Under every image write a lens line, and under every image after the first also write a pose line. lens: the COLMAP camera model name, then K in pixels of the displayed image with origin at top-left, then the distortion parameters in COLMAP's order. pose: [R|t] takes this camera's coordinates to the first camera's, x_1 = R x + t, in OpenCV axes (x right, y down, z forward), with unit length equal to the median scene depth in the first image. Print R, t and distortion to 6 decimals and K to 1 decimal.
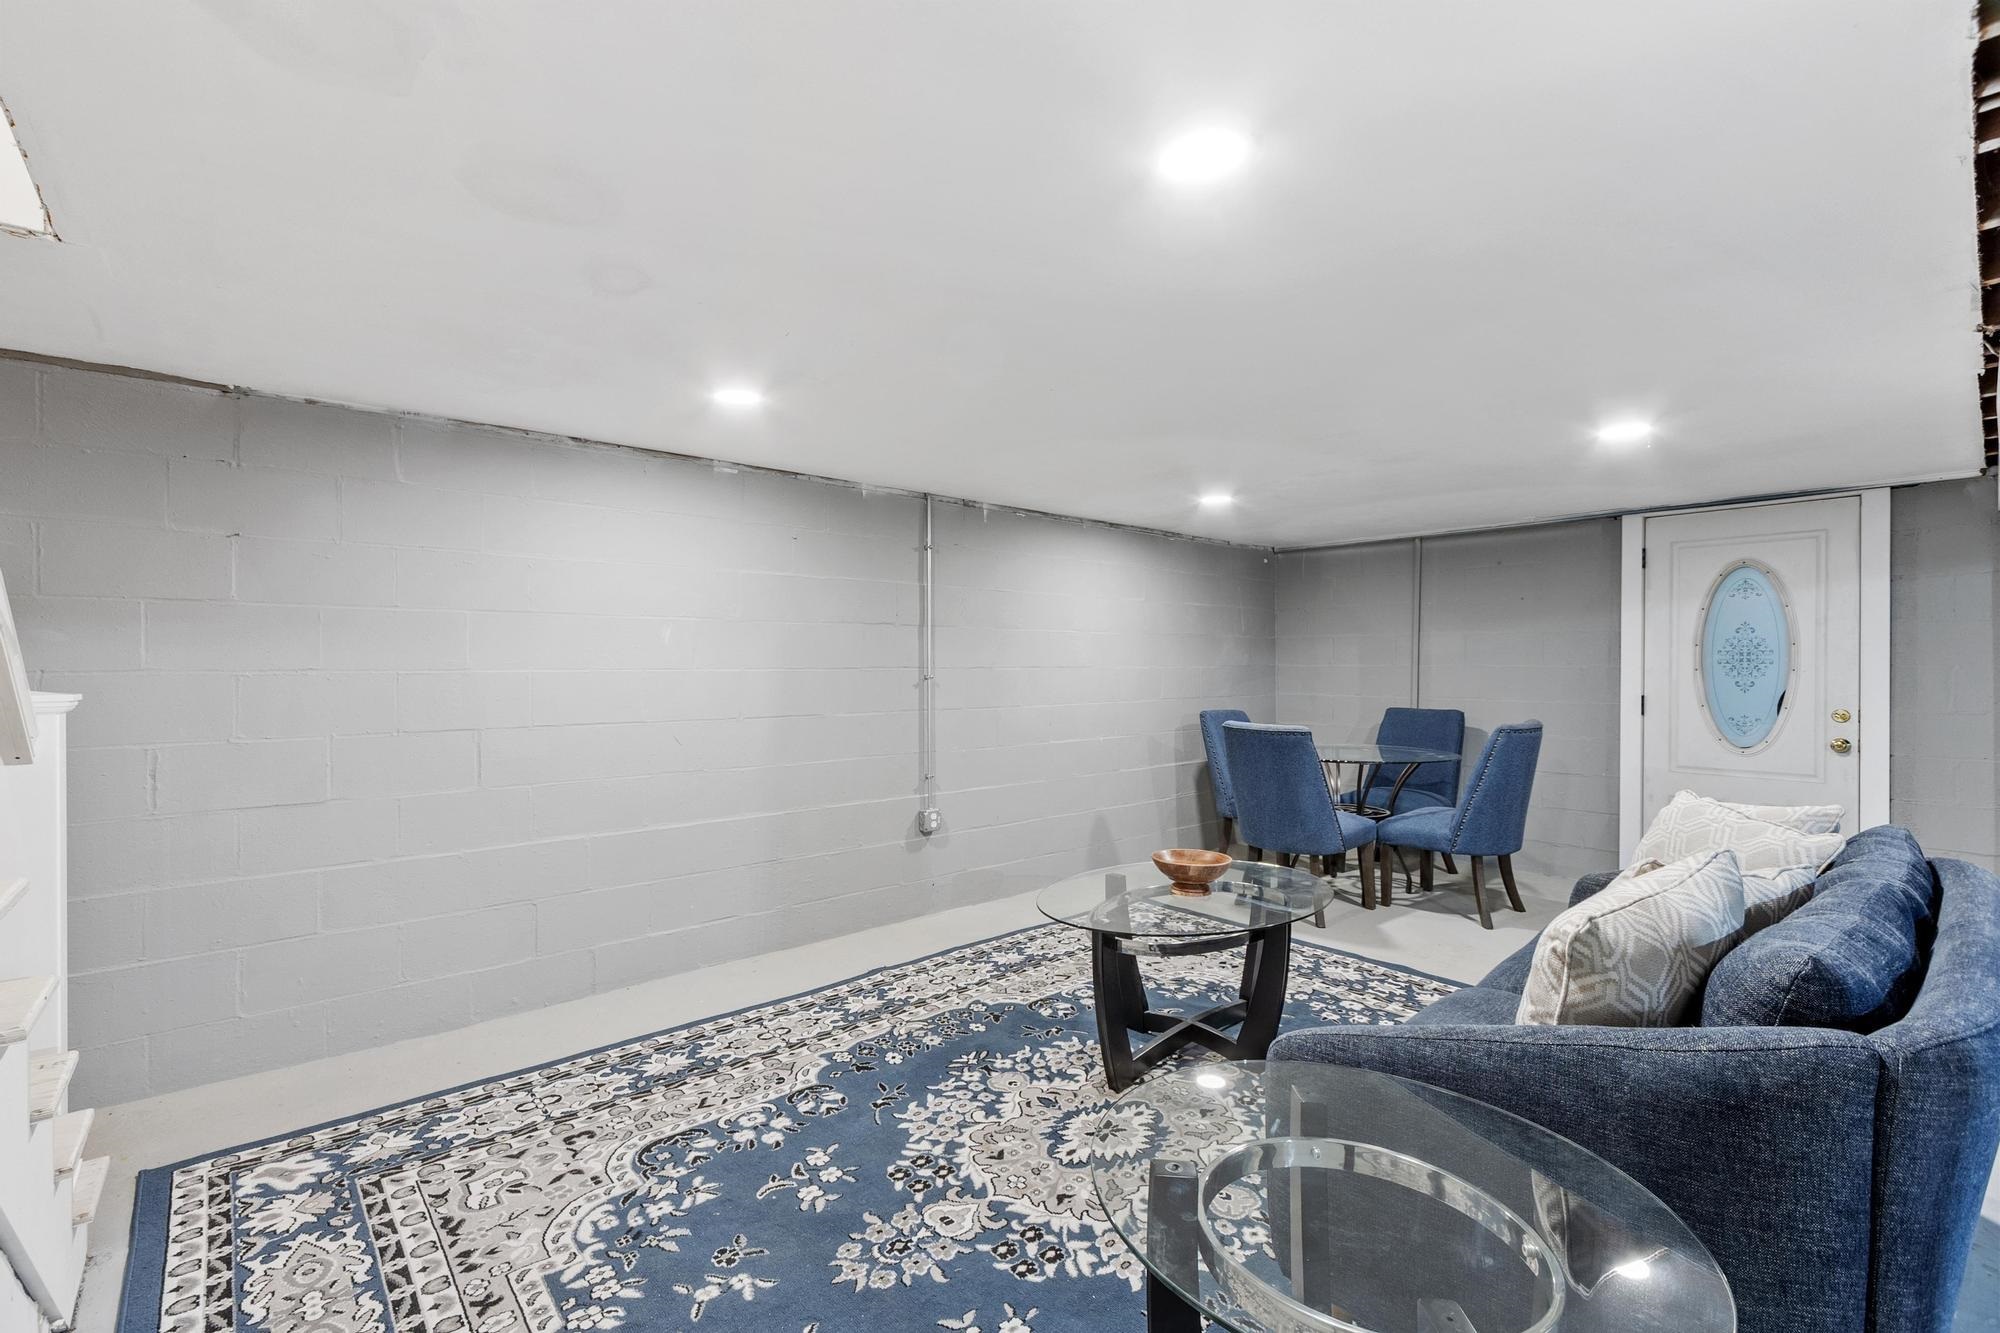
lens RADIAL K [[874.8, 0, 940.7], [0, 874.8, 665.4], [0, 0, 1]] dist [0.000406, -0.000009]
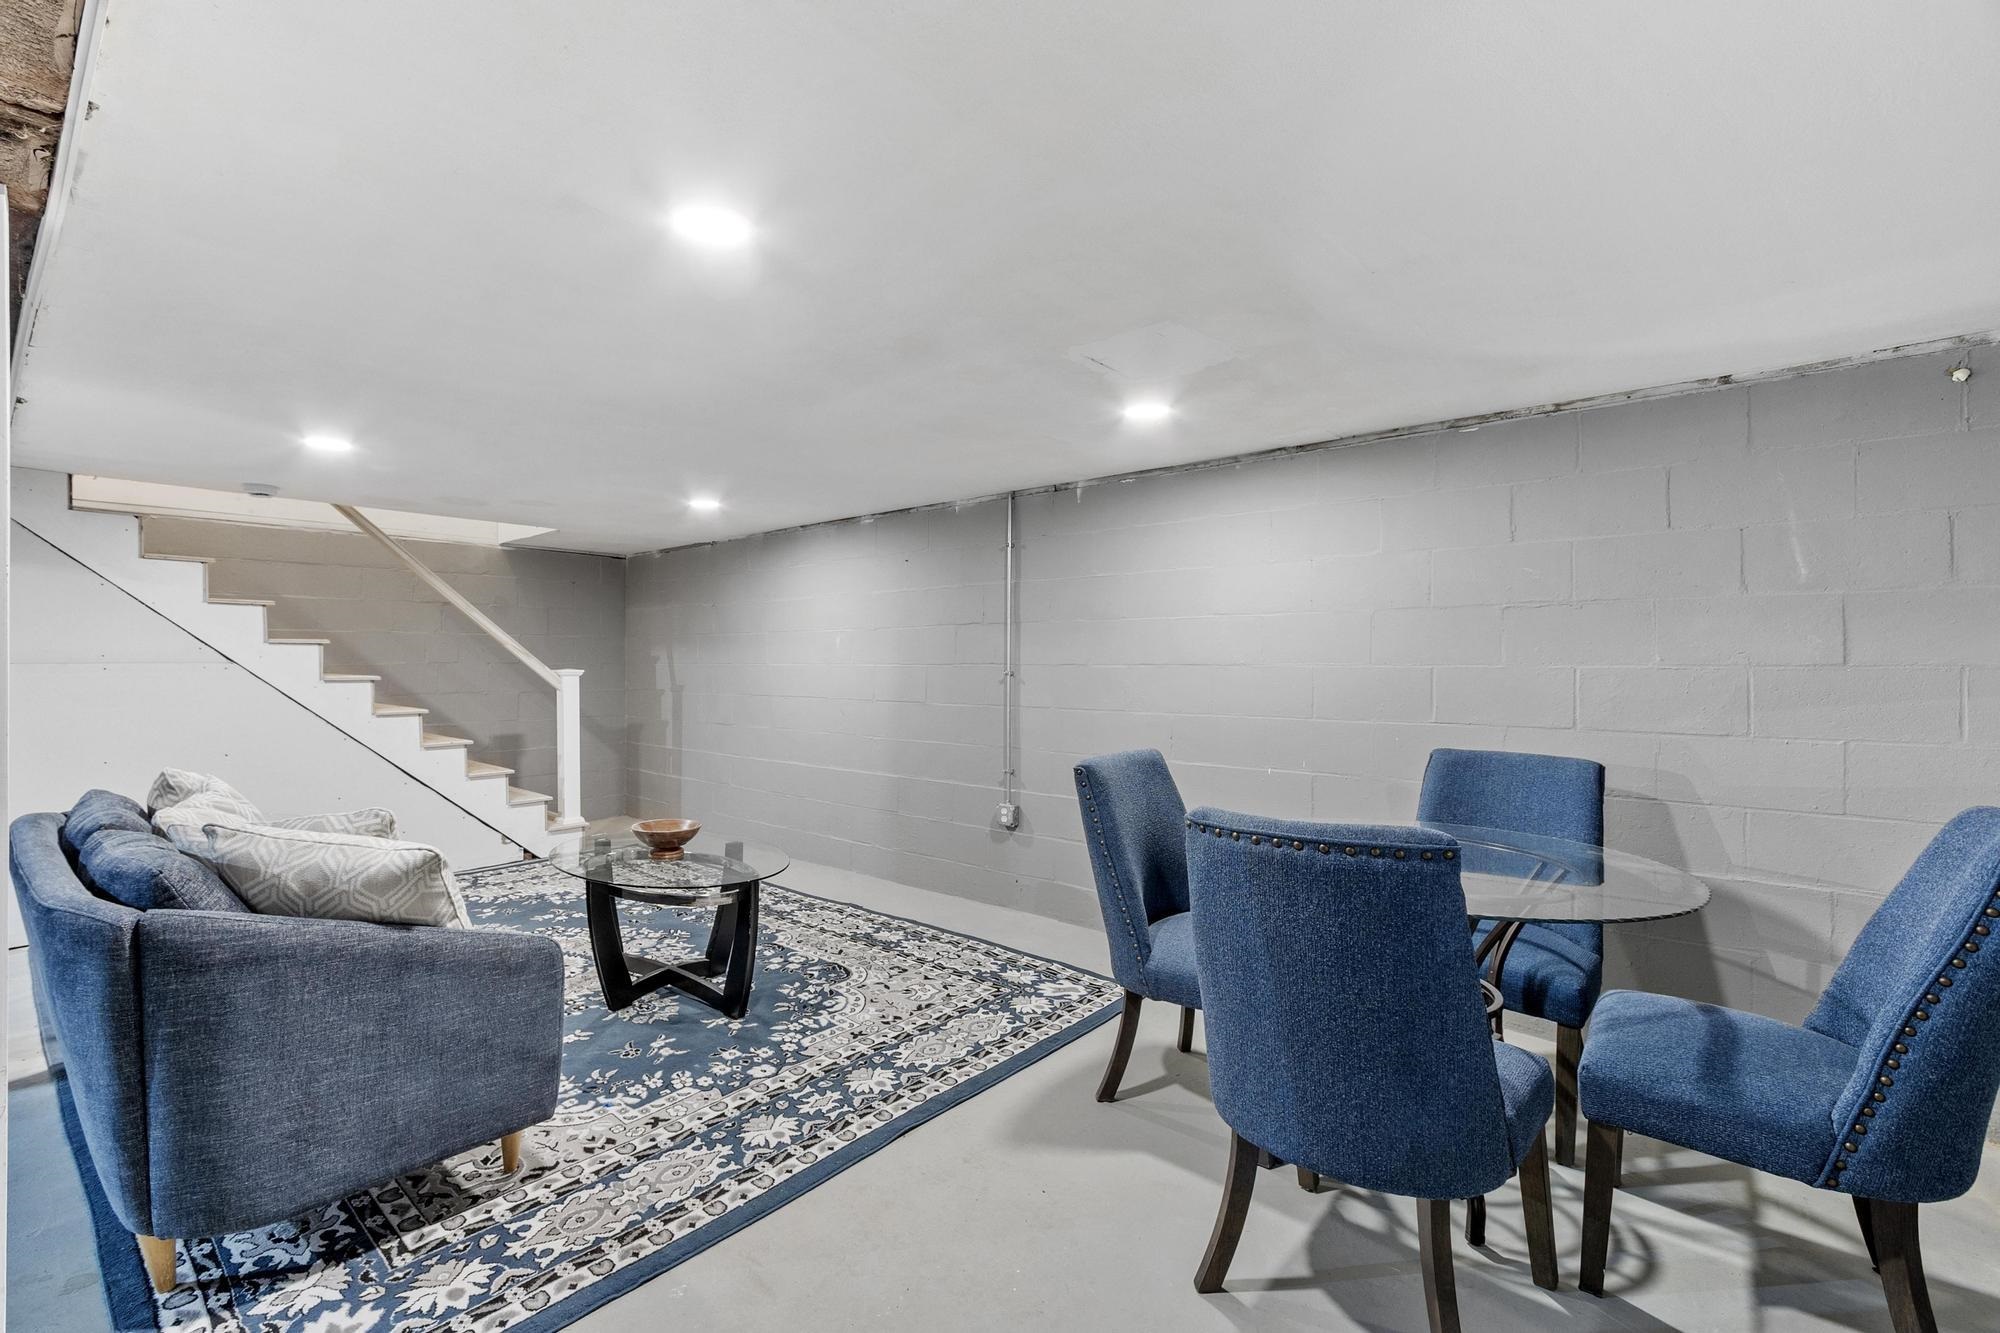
lens RADIAL K [[874.8, 0, 940.7], [0, 874.8, 665.4], [0, 0, 1]] dist [0.000406, -0.000009]
pose [[0.148898, 0.006828, -0.988829, 1.164389], [-0.001221, 0.999977, 0.006721, -0.003658], [0.988852, 0.000207, 0.148903, 0.922649]]
